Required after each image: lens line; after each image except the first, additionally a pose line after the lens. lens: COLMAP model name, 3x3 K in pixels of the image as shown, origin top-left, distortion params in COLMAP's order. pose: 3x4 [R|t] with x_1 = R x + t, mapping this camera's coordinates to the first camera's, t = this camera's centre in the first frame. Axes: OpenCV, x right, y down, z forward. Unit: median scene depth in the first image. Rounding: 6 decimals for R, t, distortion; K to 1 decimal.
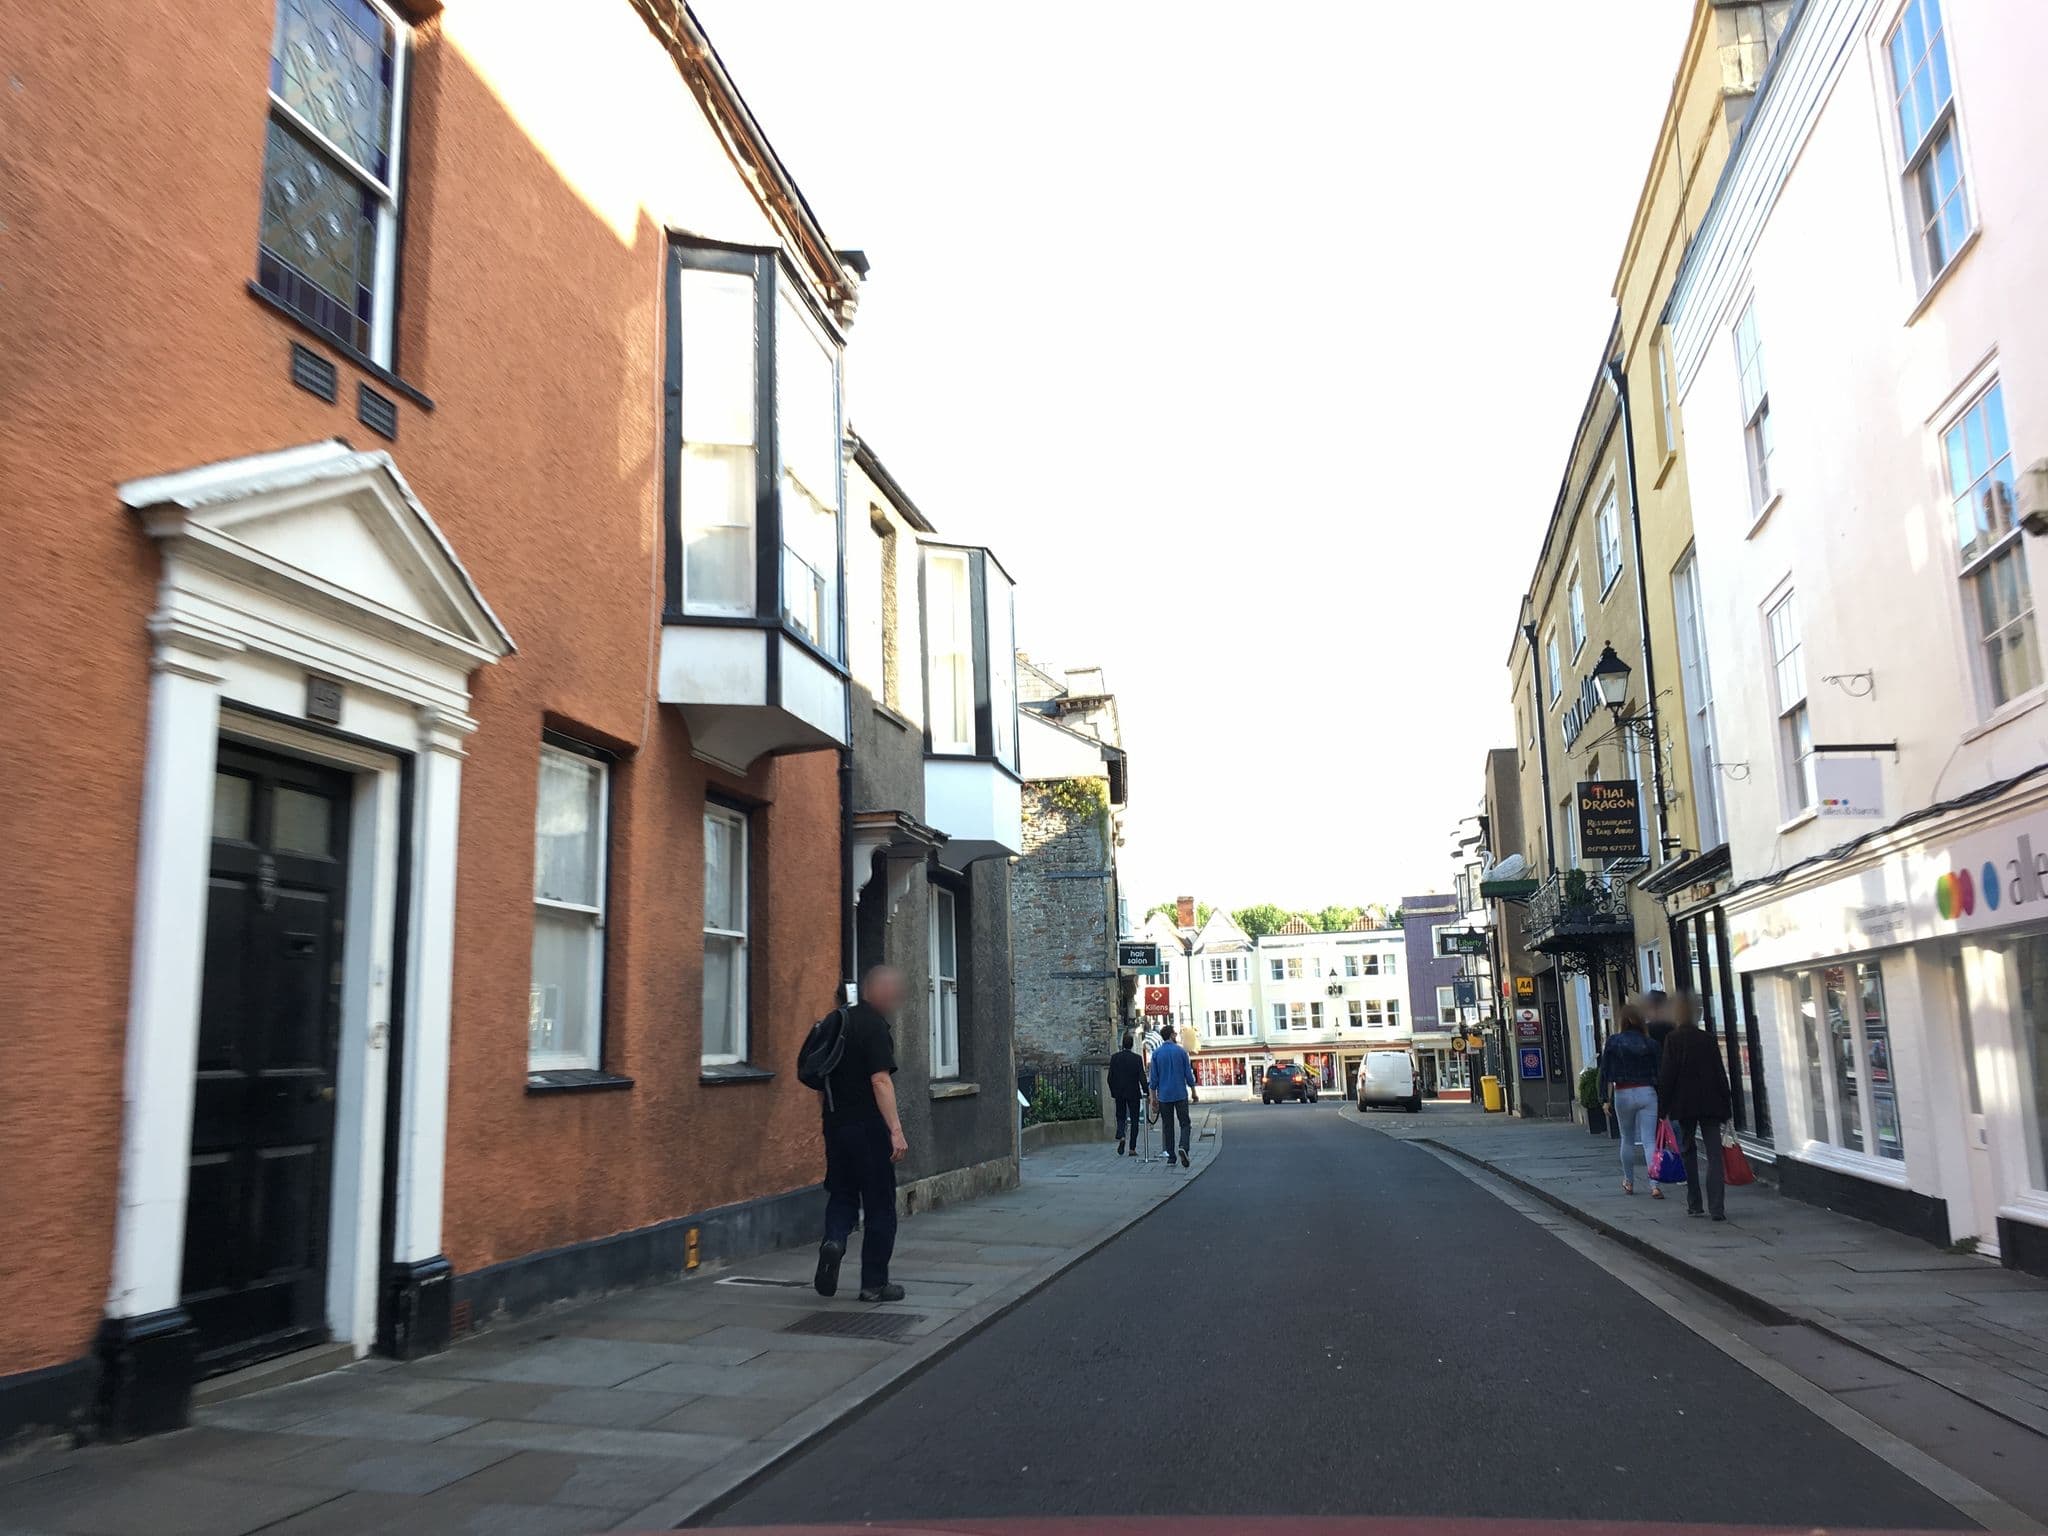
lens RADIAL K [[1624.6, 0, 1018.4], [0, 1624.6, 763.7], [0, 0, 1]] dist [0.034161, -0.046051]
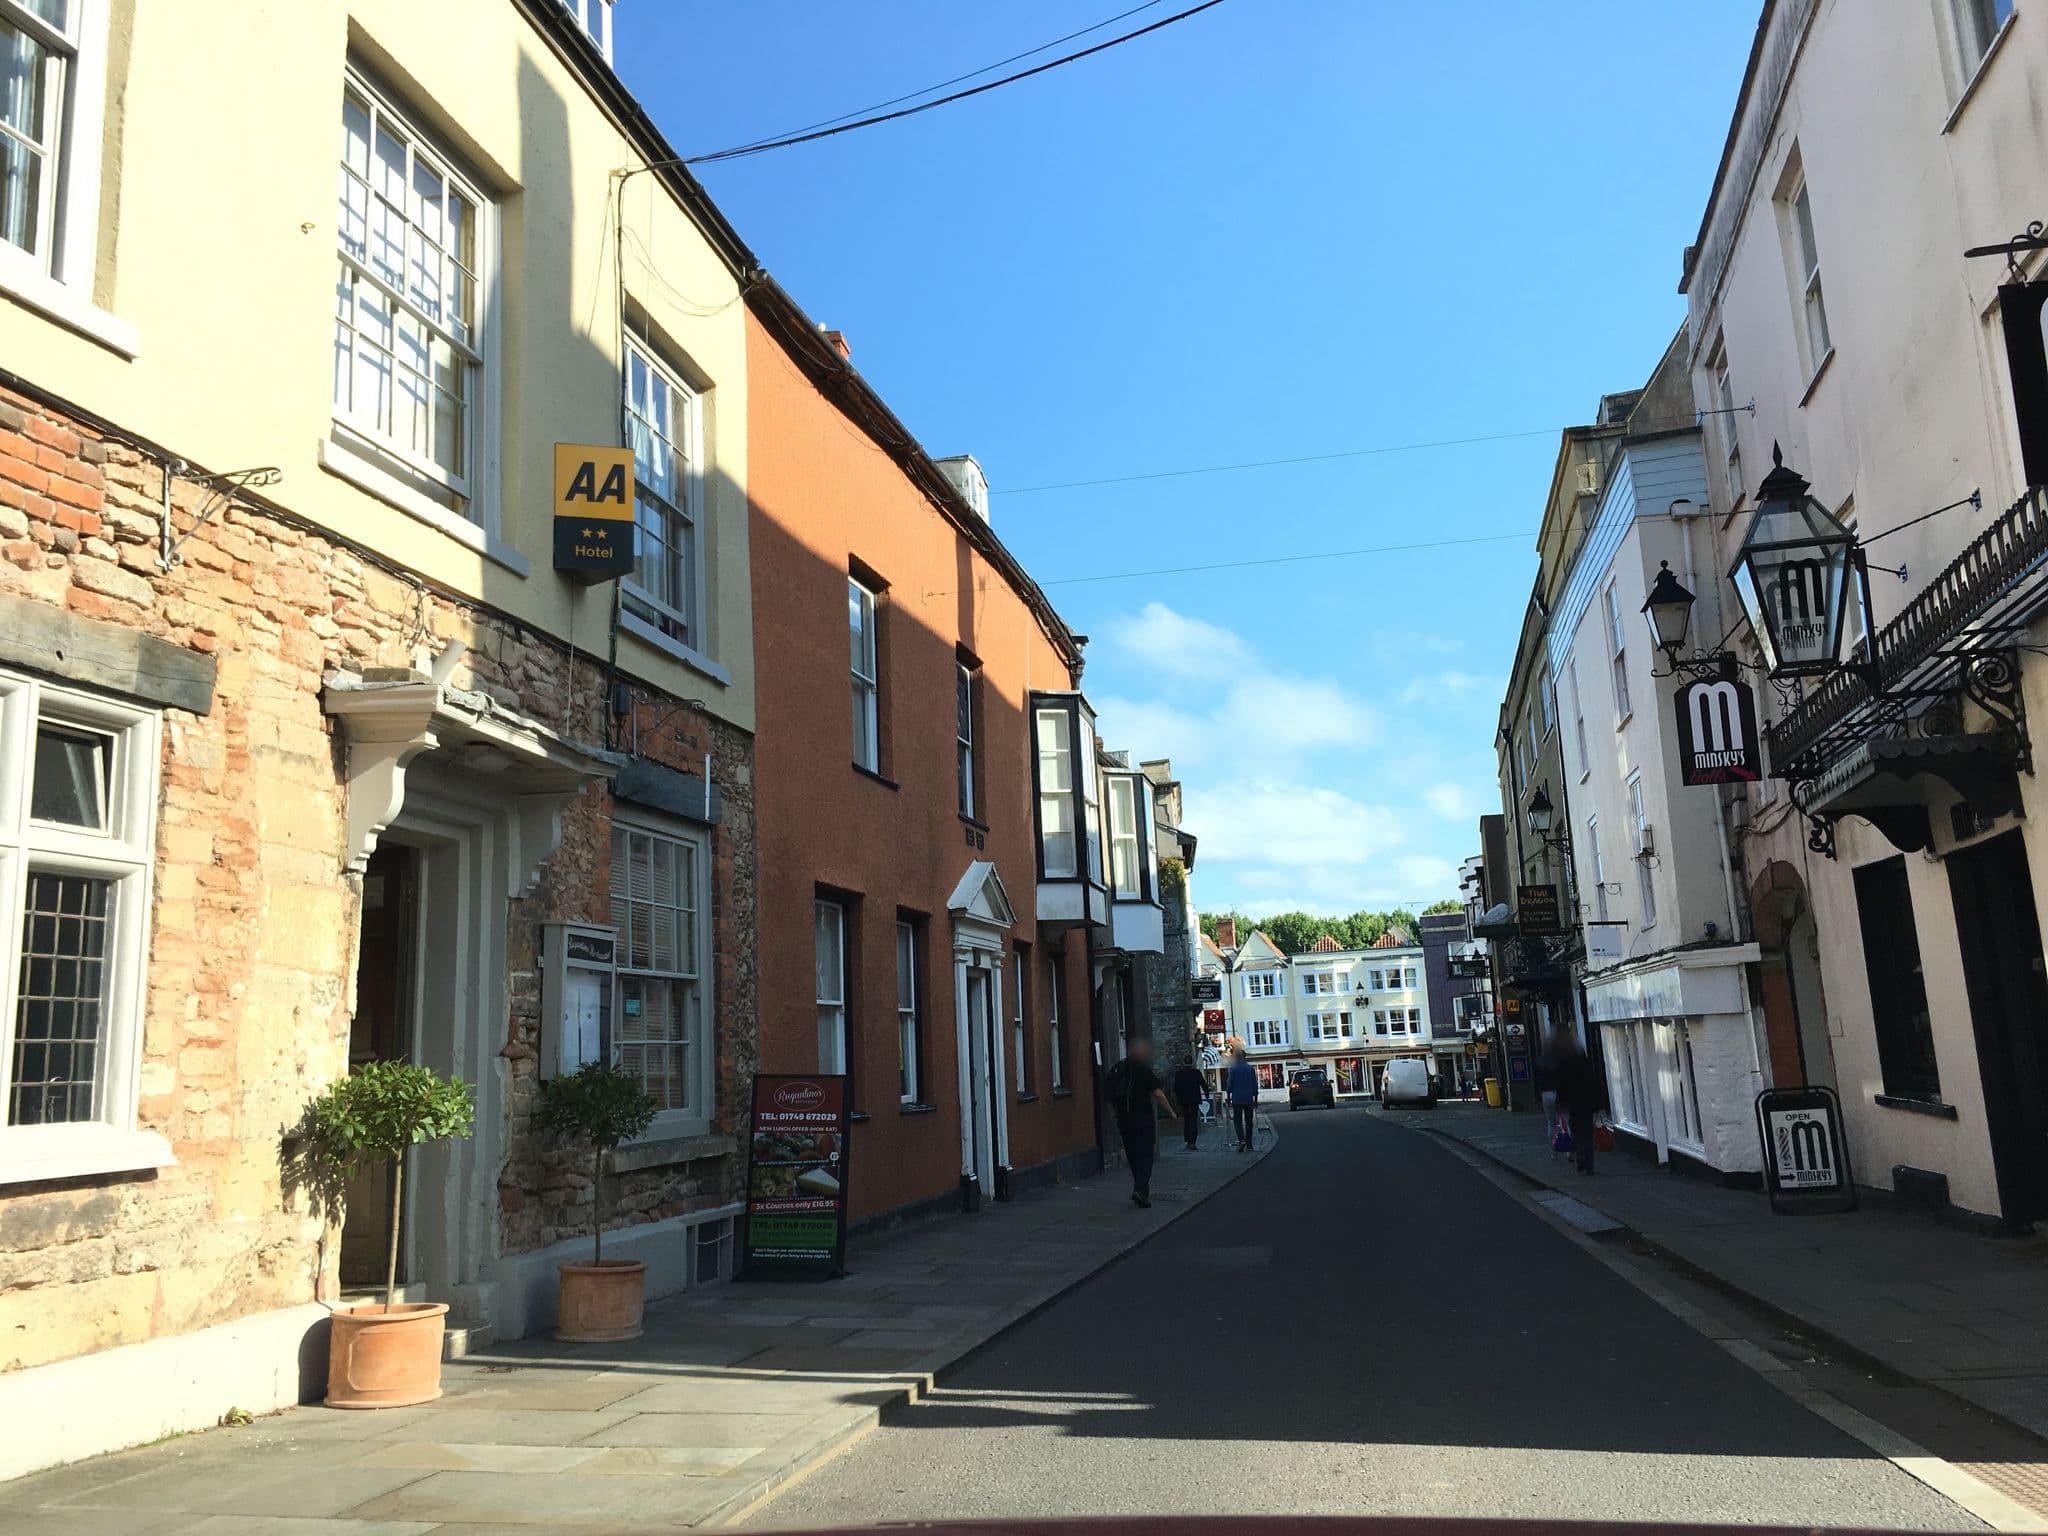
lens RADIAL K [[1624.6, 0, 1018.4], [0, 1624.6, 763.7], [0, 0, 1]] dist [0.034161, -0.046051]
pose [[0.999694, -0.020431, -0.013935, -0.029391], [0.020381, 0.999785, -0.003741, -0.032861], [0.014009, 0.003455, 0.999896, -0.159616]]
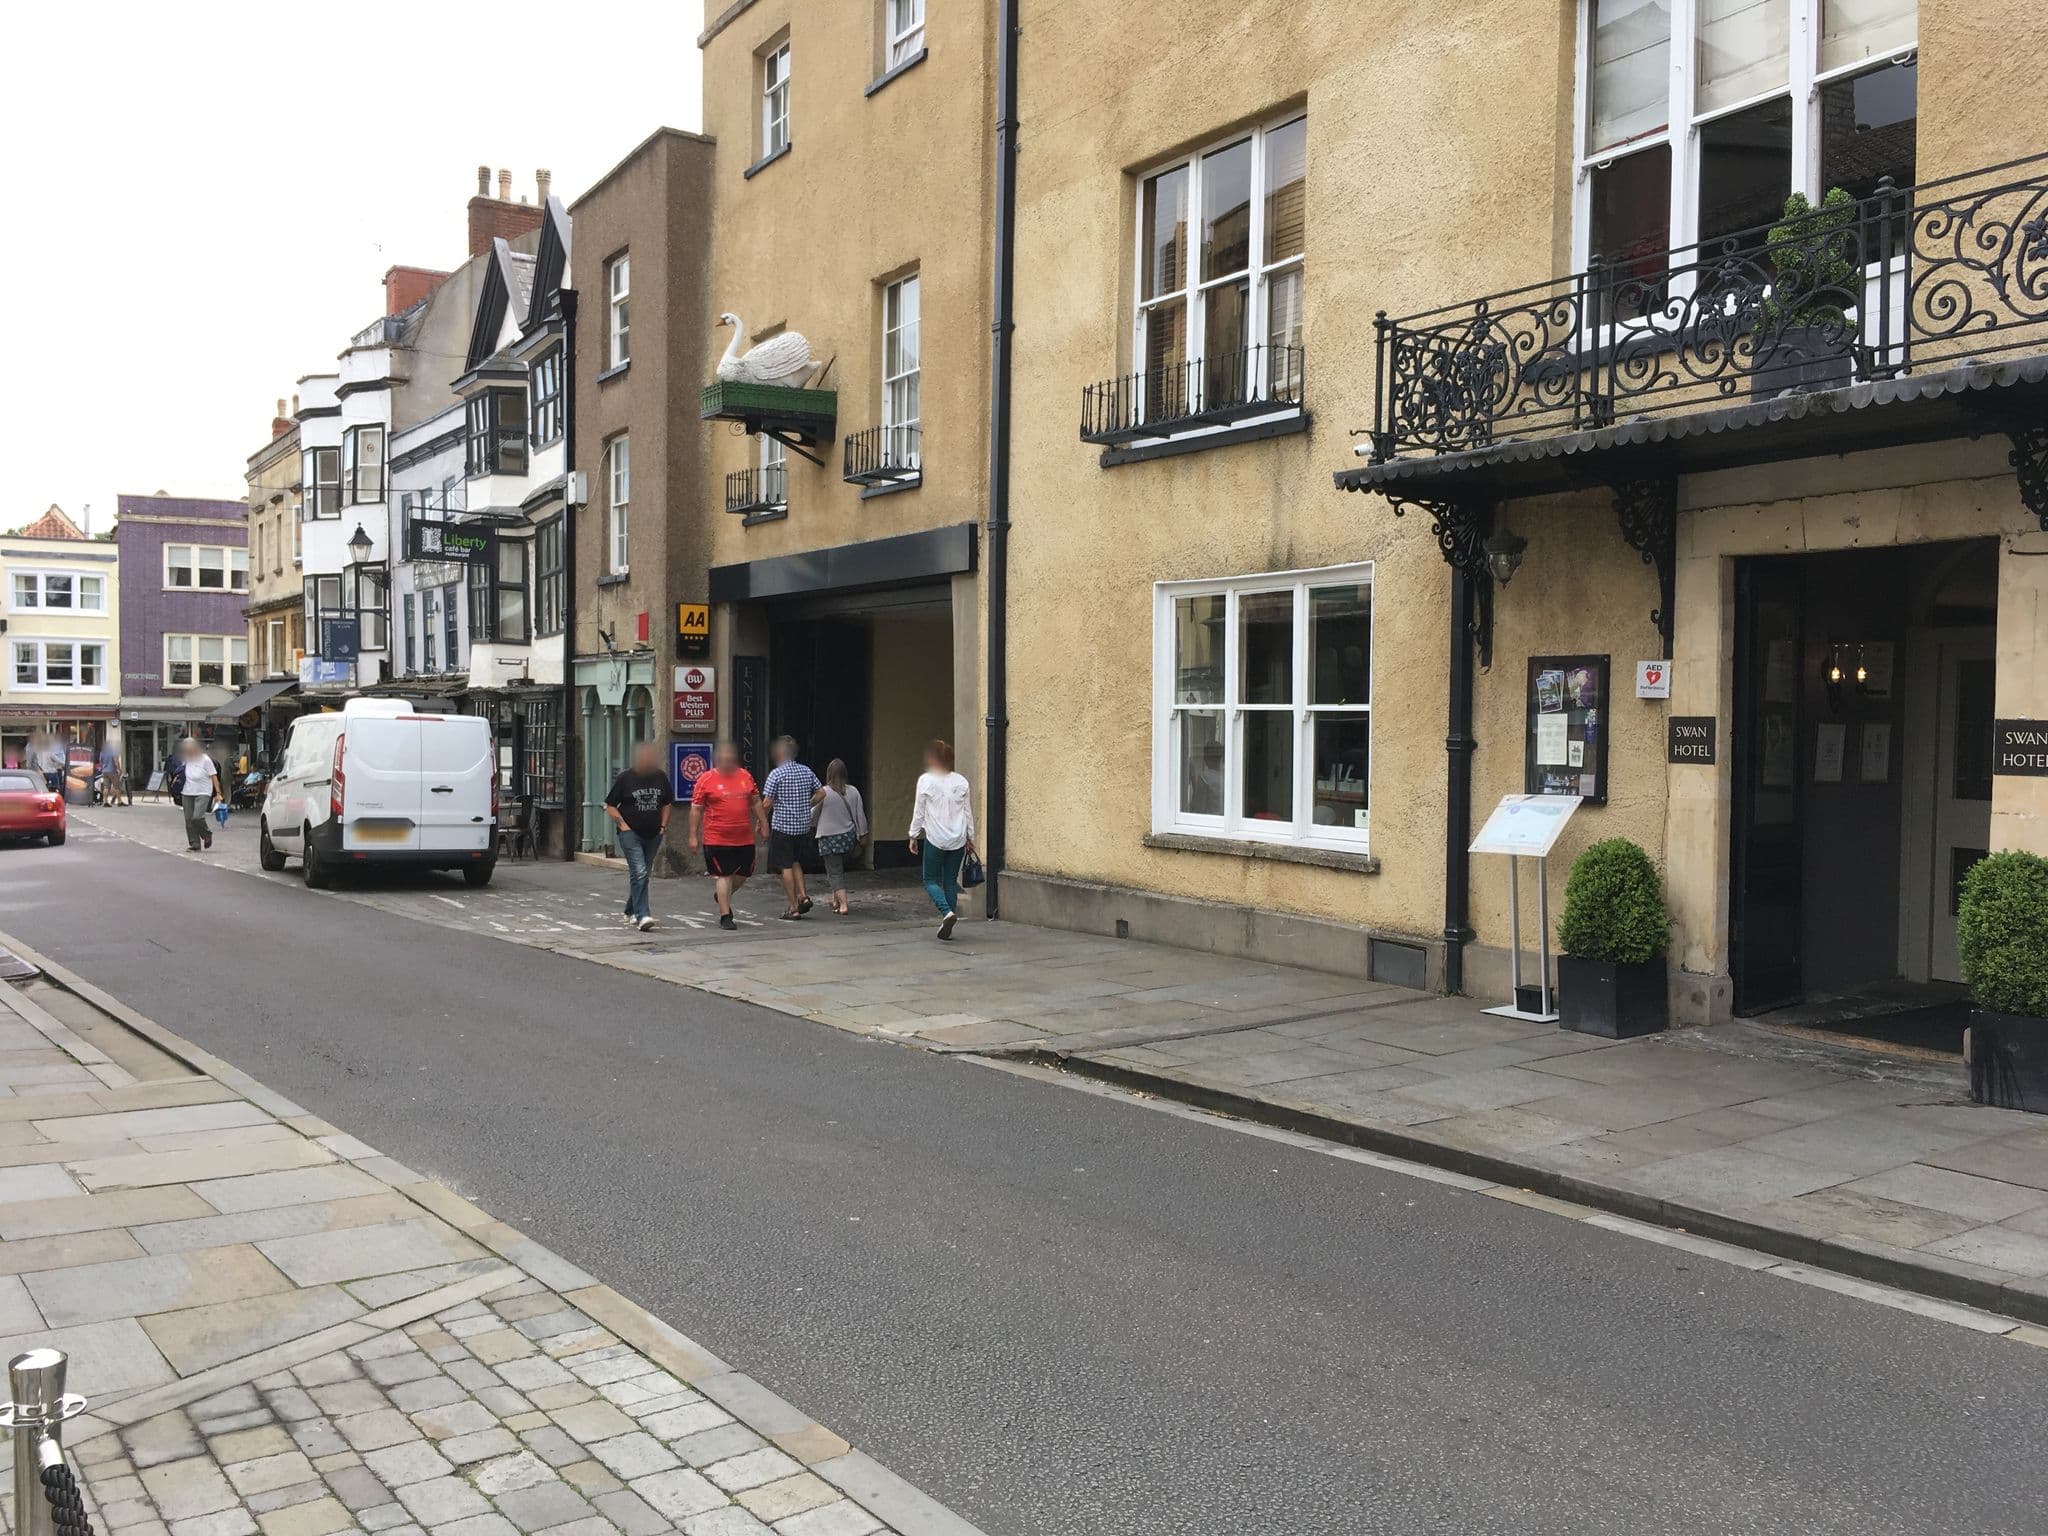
lens RADIAL K [[1624.6, 0, 1018.4], [0, 1624.6, 763.7], [0, 0, 1]] dist [0.034161, -0.046051]
pose [[0.688841, 0.023251, 0.724540, 0.010745], [-0.163947, 0.978585, 0.124466, 0.062737], [-0.706130, -0.204524, 0.677901, 0.361968]]
